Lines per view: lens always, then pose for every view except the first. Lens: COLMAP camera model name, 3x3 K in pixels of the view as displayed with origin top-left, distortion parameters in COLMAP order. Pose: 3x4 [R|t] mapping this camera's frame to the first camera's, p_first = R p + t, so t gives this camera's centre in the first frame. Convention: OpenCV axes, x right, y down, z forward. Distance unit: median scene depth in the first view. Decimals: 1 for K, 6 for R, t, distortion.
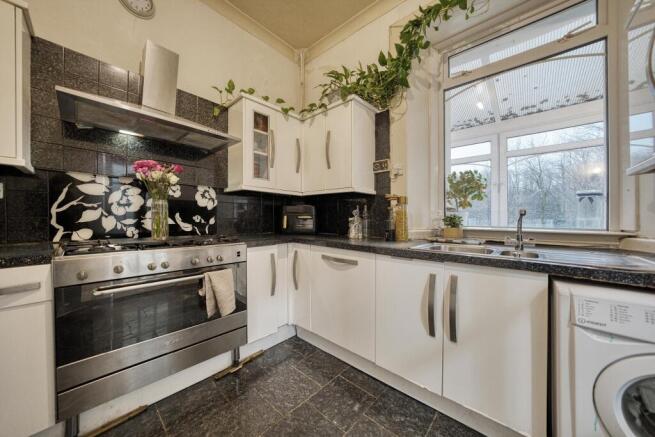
lens RADIAL K [[227.4, 0, 326.6], [0, 227.4, 221.8], [0, 0, 1]] dist [-0.016281, 0.000201]
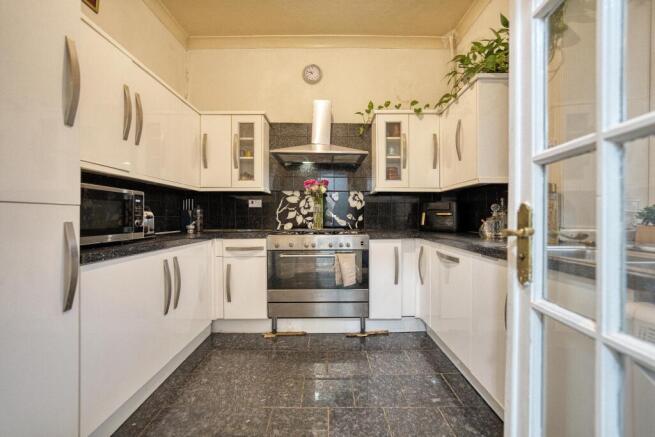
lens RADIAL K [[255.6, 0, 328.1], [0, 255.6, 218.6], [0, 0, 1]] dist [-0.011373, -0.000090]
pose [[0.678648, -0.005715, -0.734441, 0.434950], [-0.003598, 0.999932, -0.011106, 0.015950], [0.734455, 0.010179, 0.678581, -0.093213]]
